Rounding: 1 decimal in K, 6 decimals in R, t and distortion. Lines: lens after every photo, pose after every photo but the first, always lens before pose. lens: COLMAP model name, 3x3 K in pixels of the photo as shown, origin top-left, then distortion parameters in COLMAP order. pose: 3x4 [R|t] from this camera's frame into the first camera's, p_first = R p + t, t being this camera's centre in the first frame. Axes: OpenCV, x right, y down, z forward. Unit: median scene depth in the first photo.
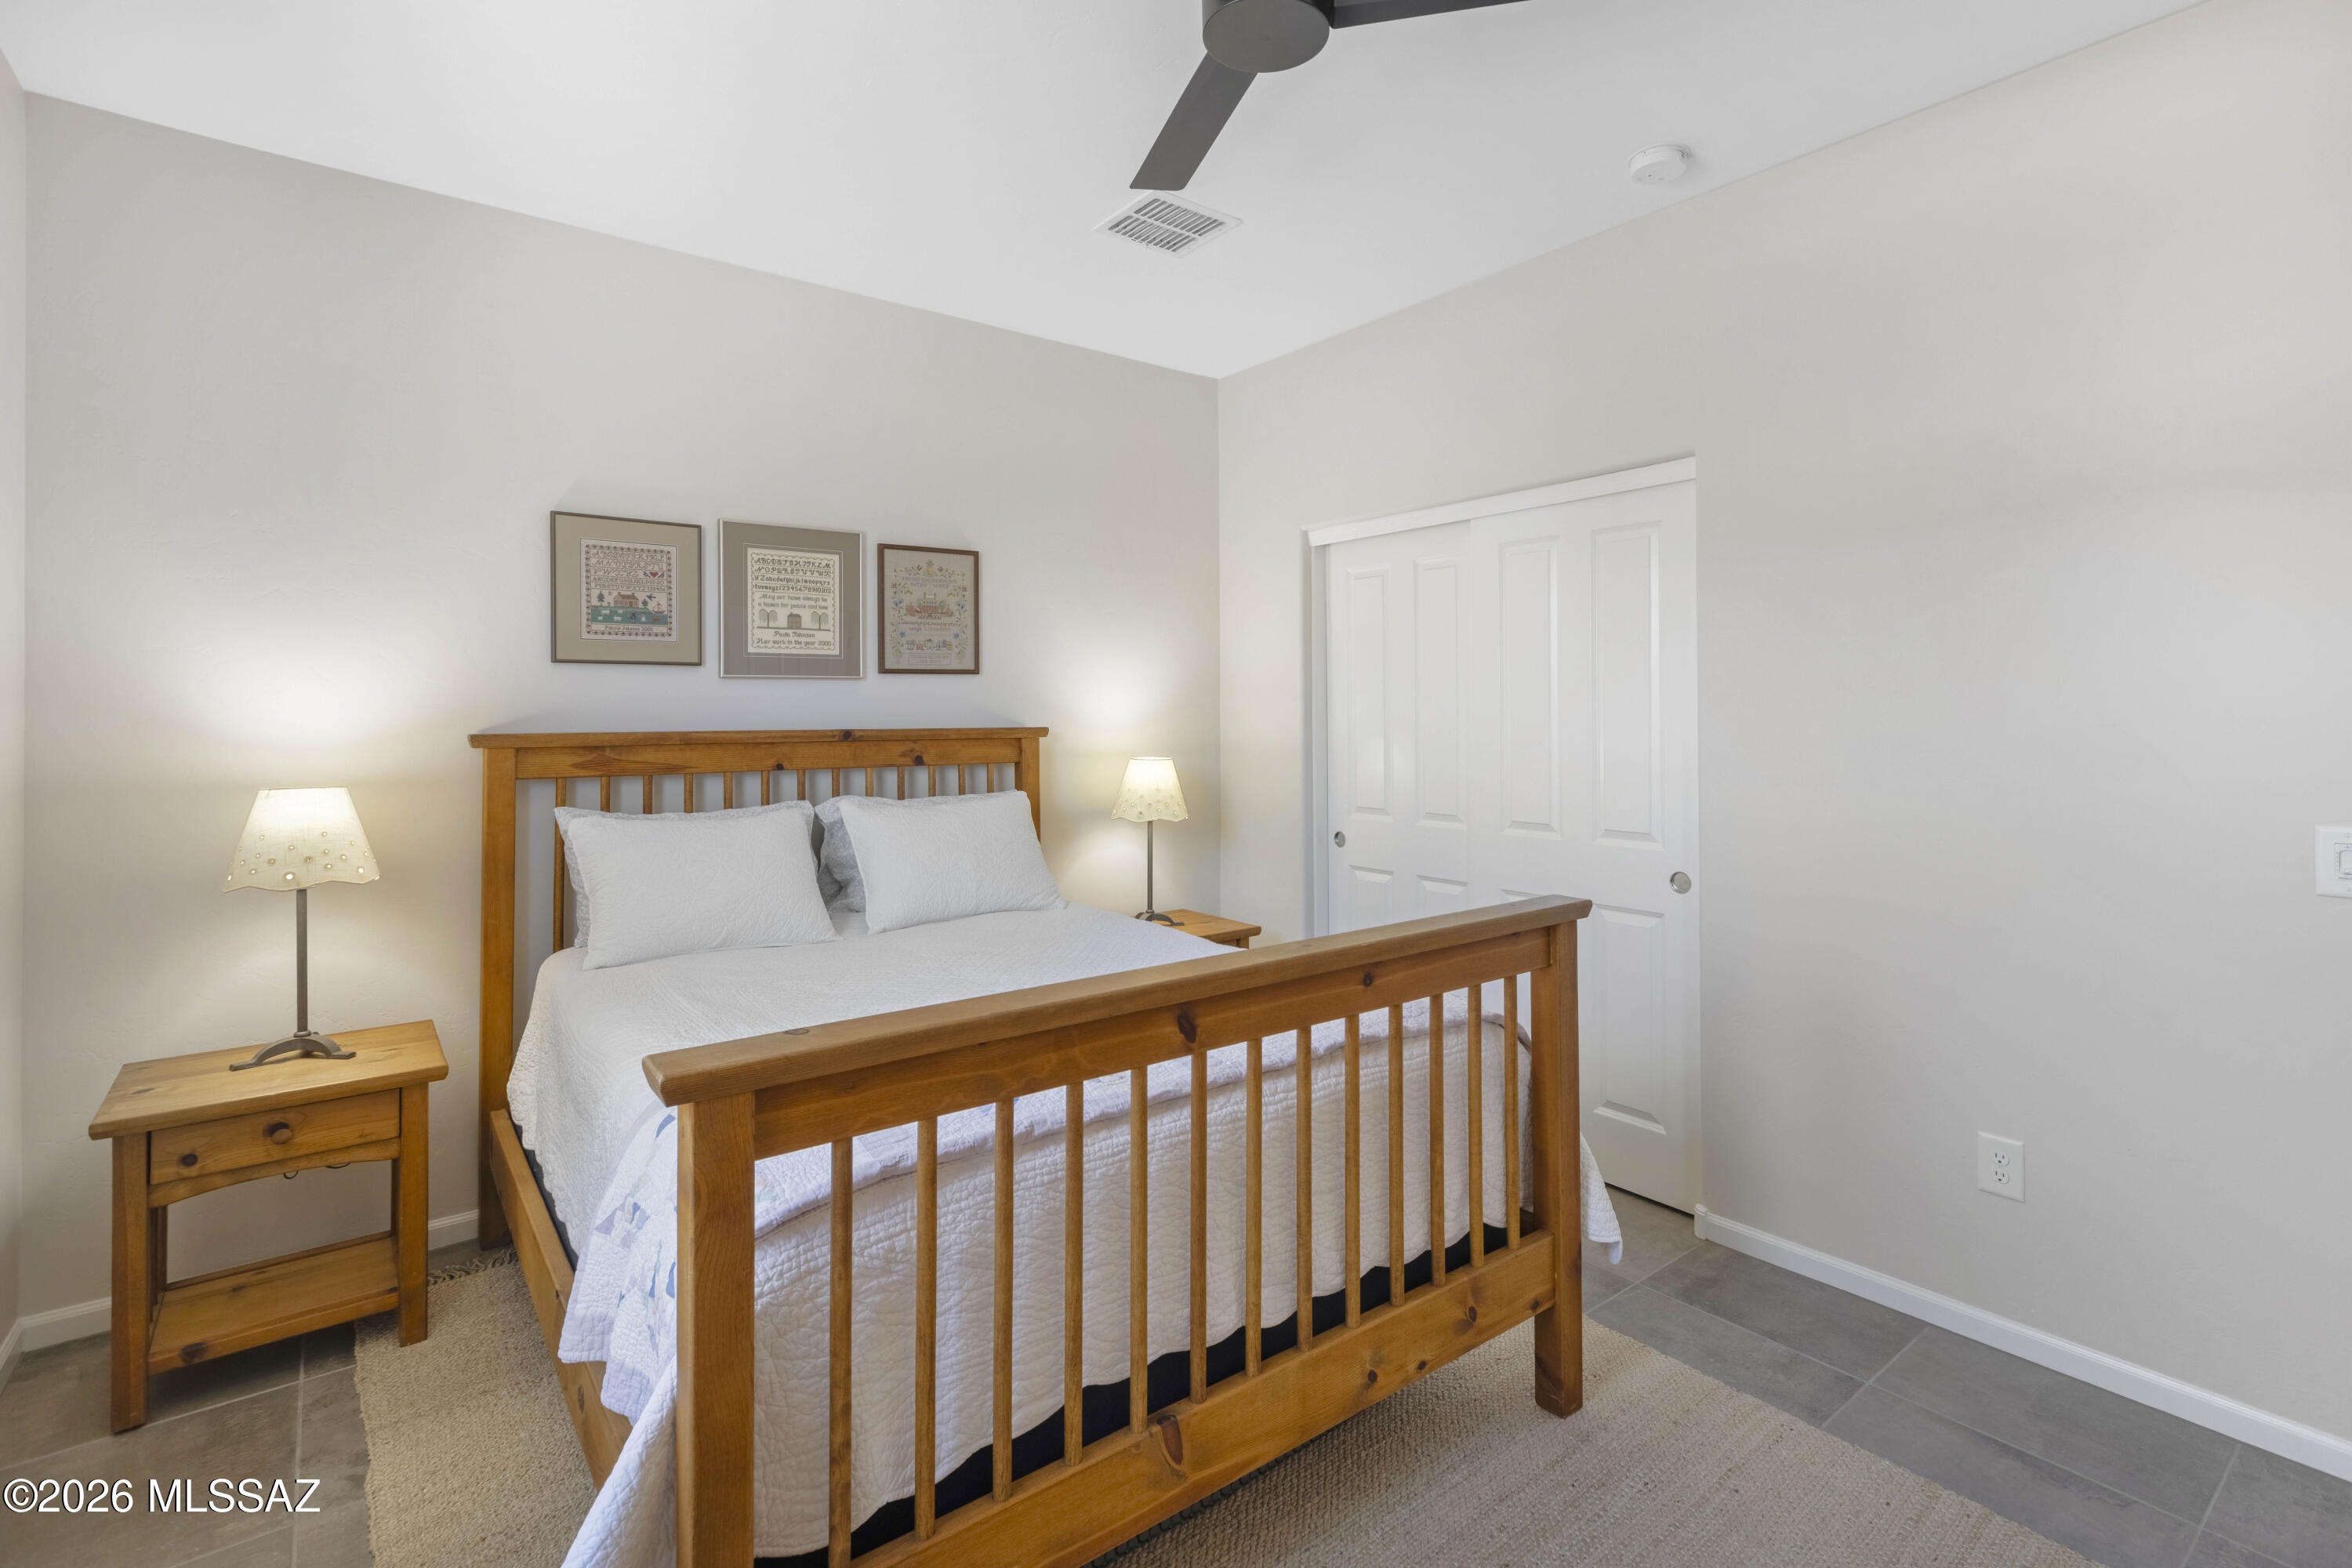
lens RADIAL K [[1092.9, 0, 1179.1], [0, 1092.9, 706.8], [0, 0, 1]] dist [0.000933, -0.000014]
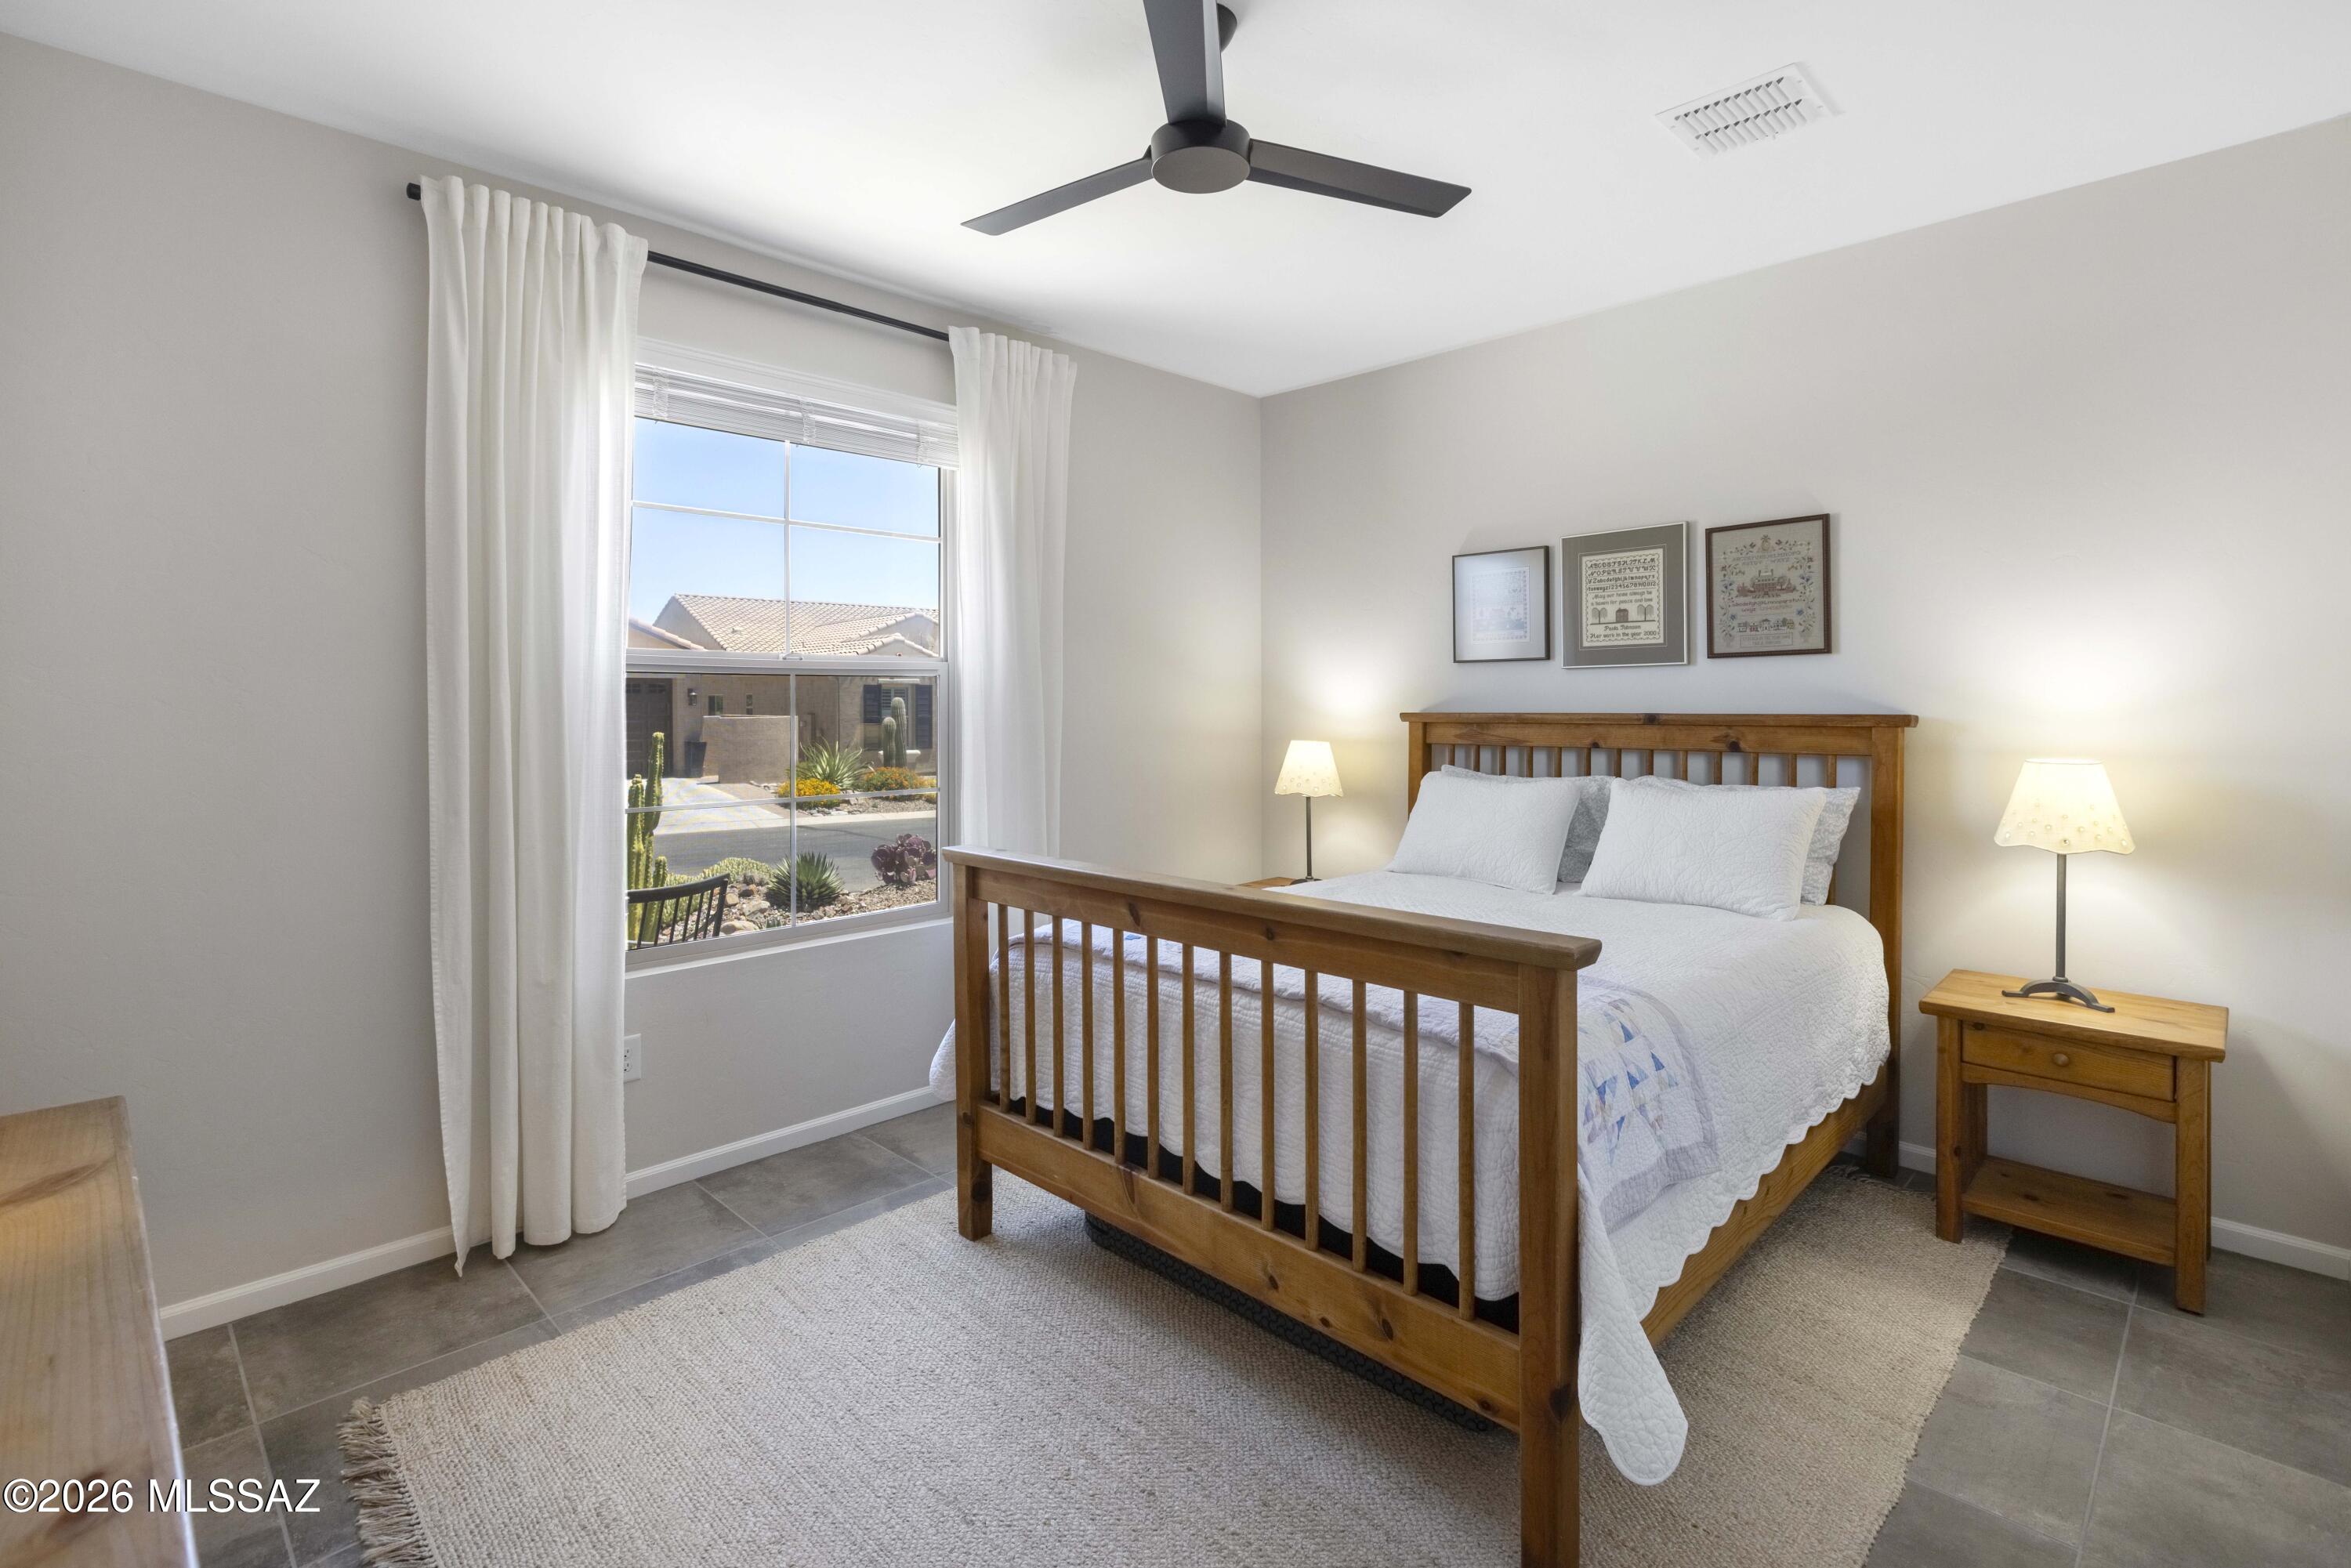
lens RADIAL K [[1092.4, 0, 1178.6], [0, 1092.4, 706.9], [0, 0, 1]] dist [0.000933, -0.000014]
pose [[0.134589, 0.009461, -0.990856, 0.663564], [0.011580, 0.999871, 0.011120, -0.002822], [0.990834, -0.012971, 0.134462, 0.386992]]
